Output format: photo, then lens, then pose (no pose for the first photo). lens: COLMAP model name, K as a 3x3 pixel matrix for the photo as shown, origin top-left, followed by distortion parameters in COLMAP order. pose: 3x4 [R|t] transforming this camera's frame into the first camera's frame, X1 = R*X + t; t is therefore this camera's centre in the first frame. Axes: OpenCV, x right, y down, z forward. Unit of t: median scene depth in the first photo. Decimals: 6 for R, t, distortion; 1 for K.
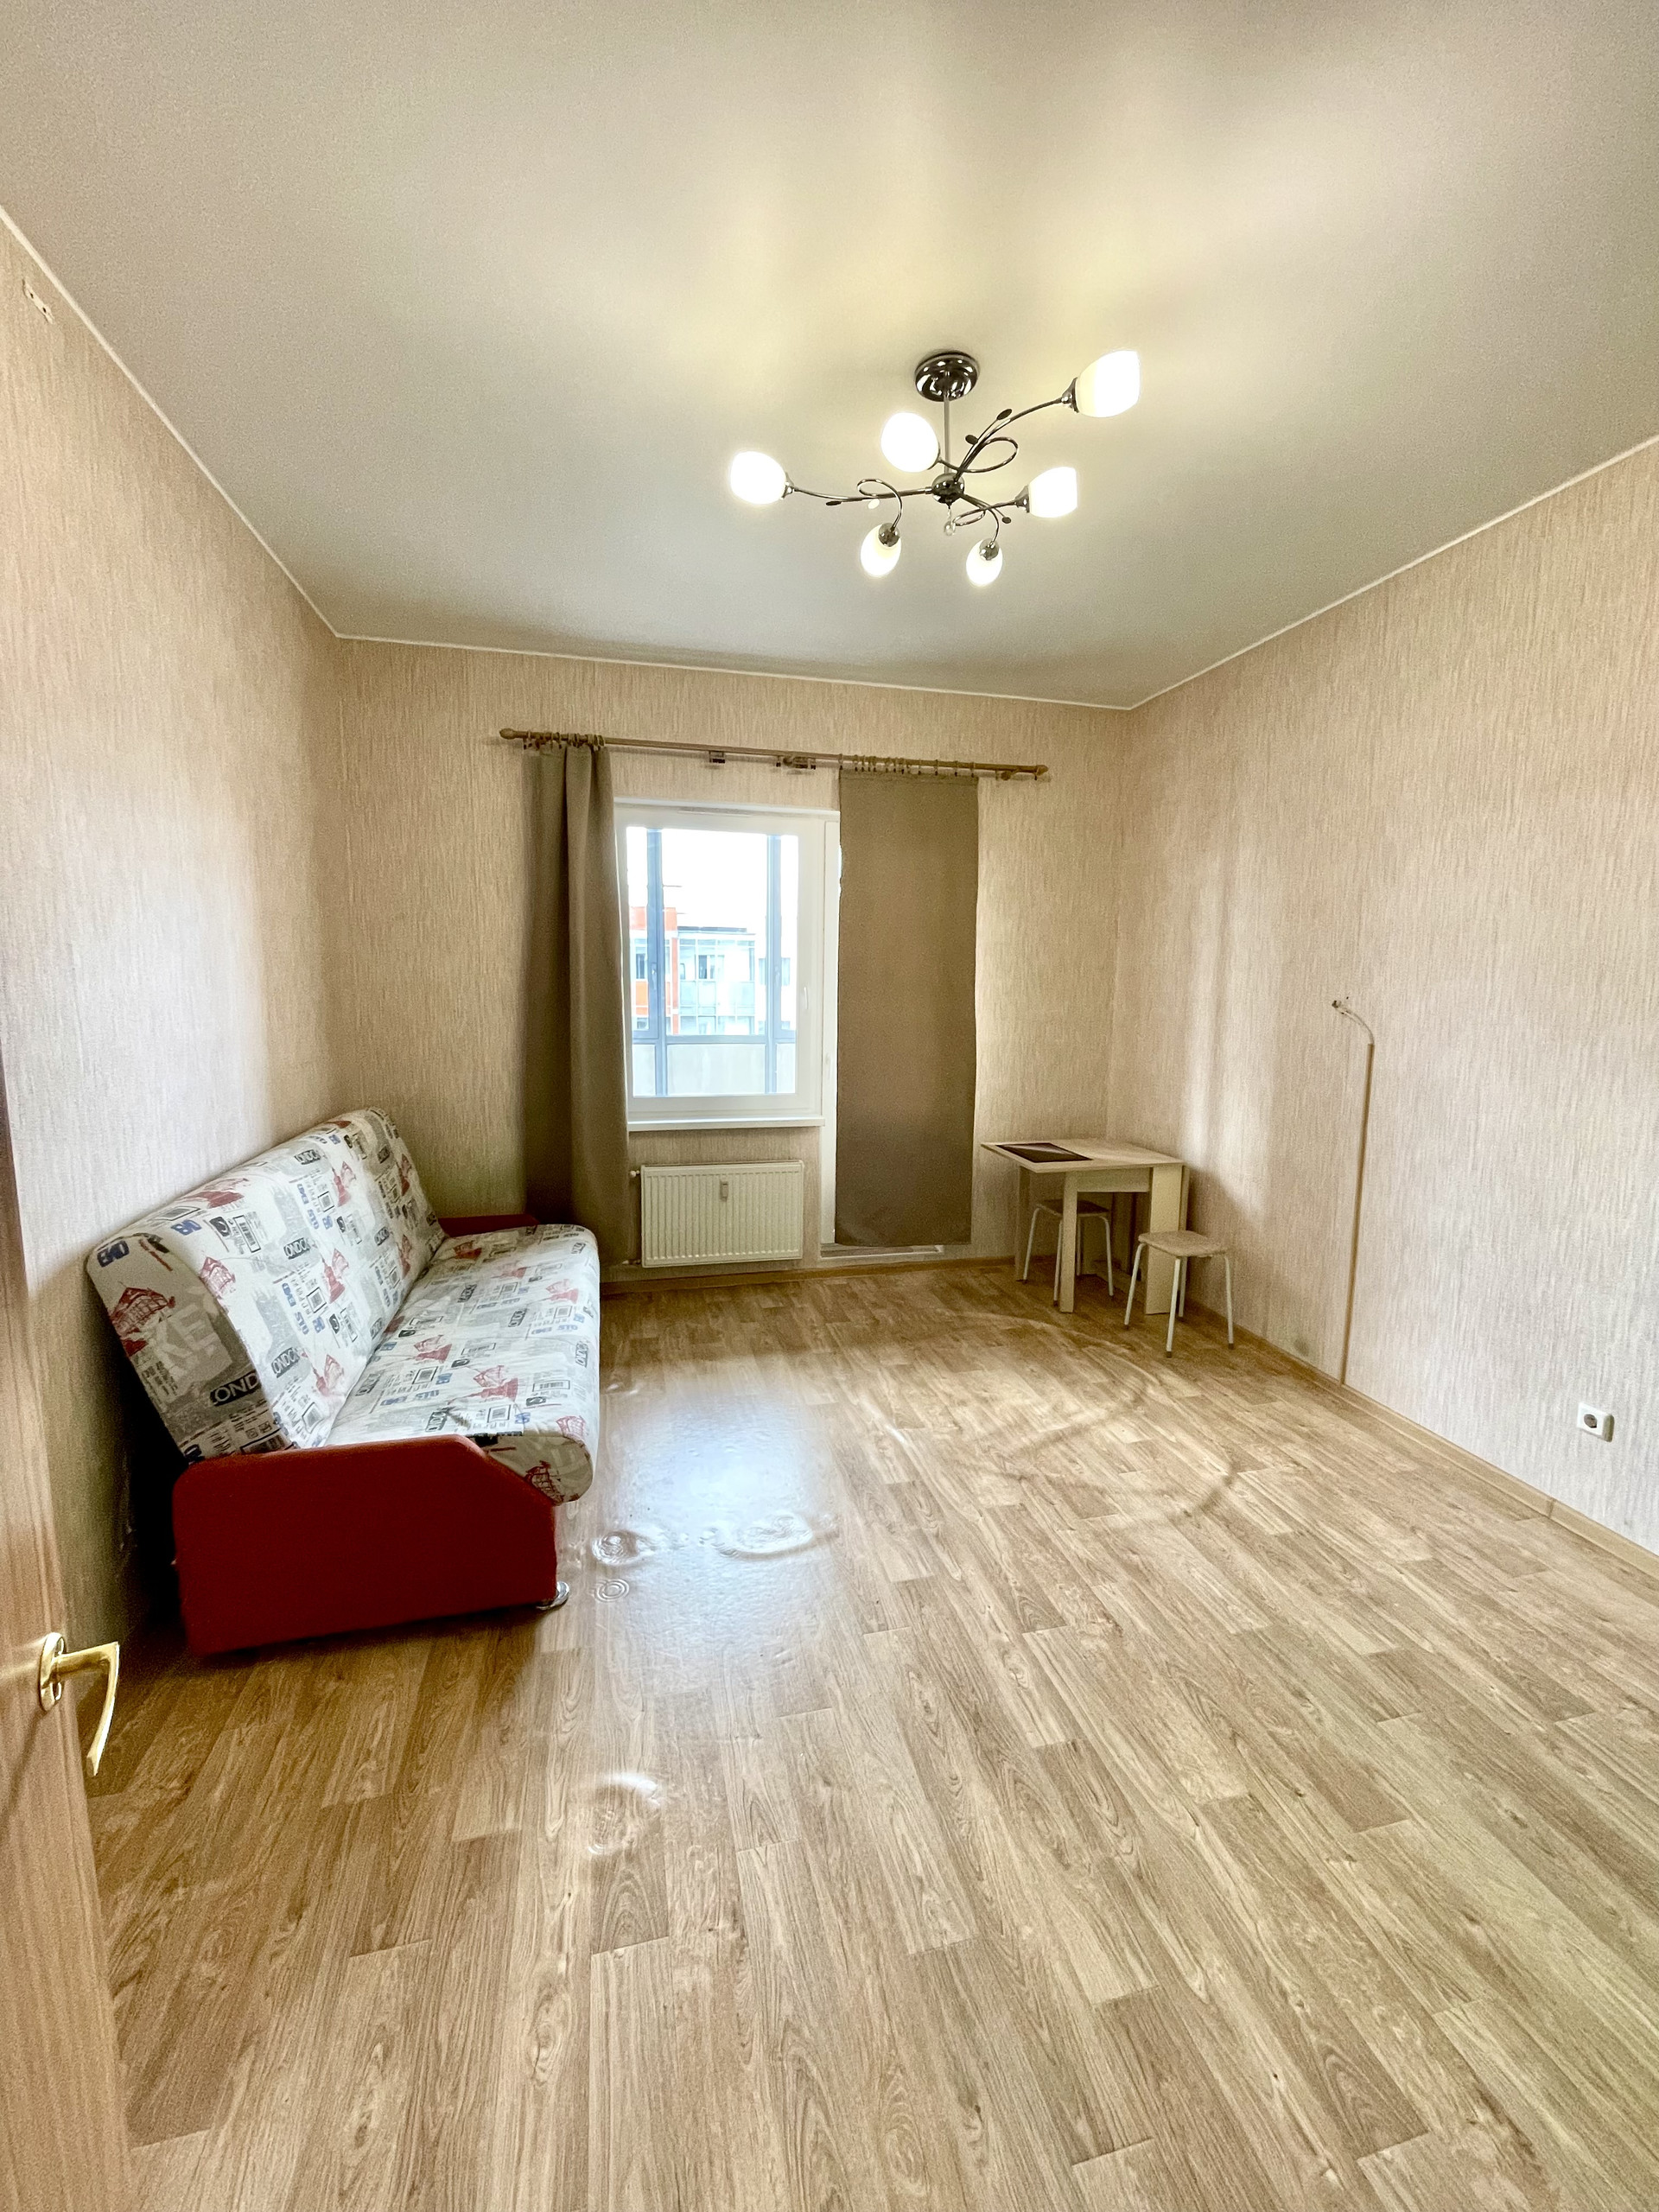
lens RADIAL K [[873.6, 0, 877.5], [0, 873.6, 1145.1], [0, 0, 1]] dist [-0.011592, -0.000196]
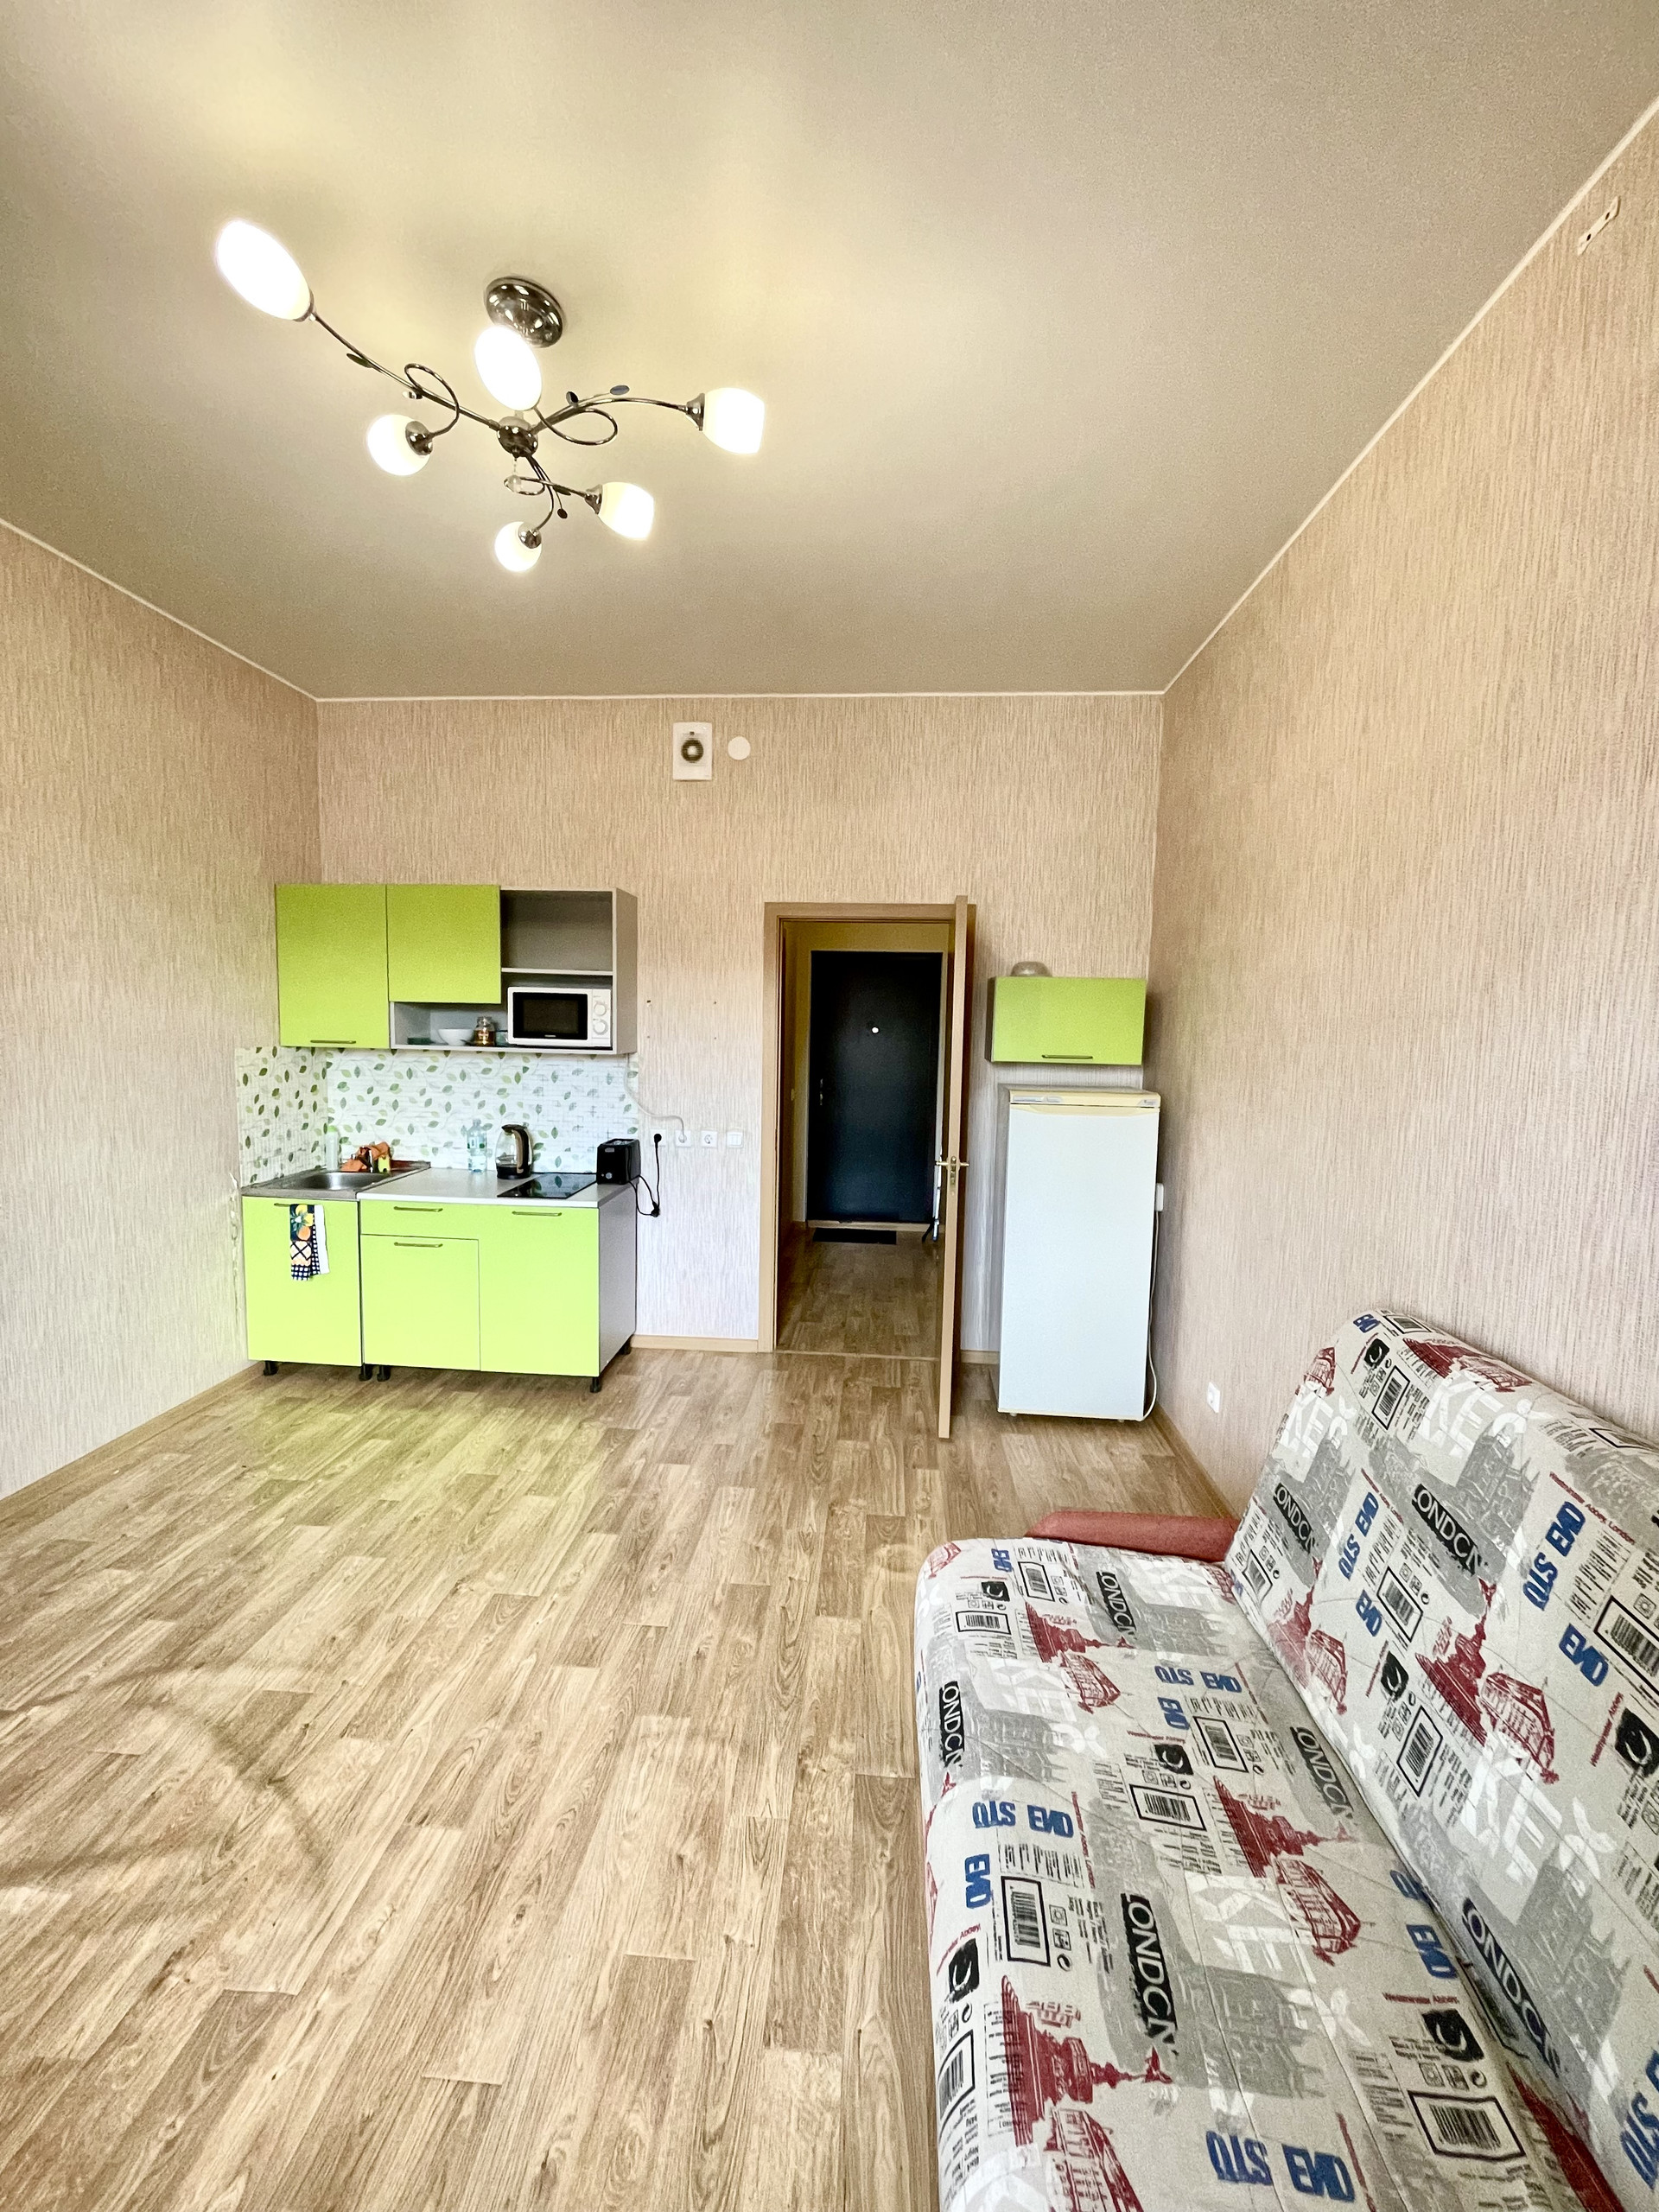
lens RADIAL K [[876.9, 0, 829.5], [0, 876.9, 1106.0], [0, 0, 1]] dist [-0.021338, 0.006187]
pose [[-0.936971, -0.060981, 0.344045, -0.435736], [0.034674, 0.963565, 0.265219, -0.264604], [-0.347683, 0.260432, -0.900718, 1.424467]]
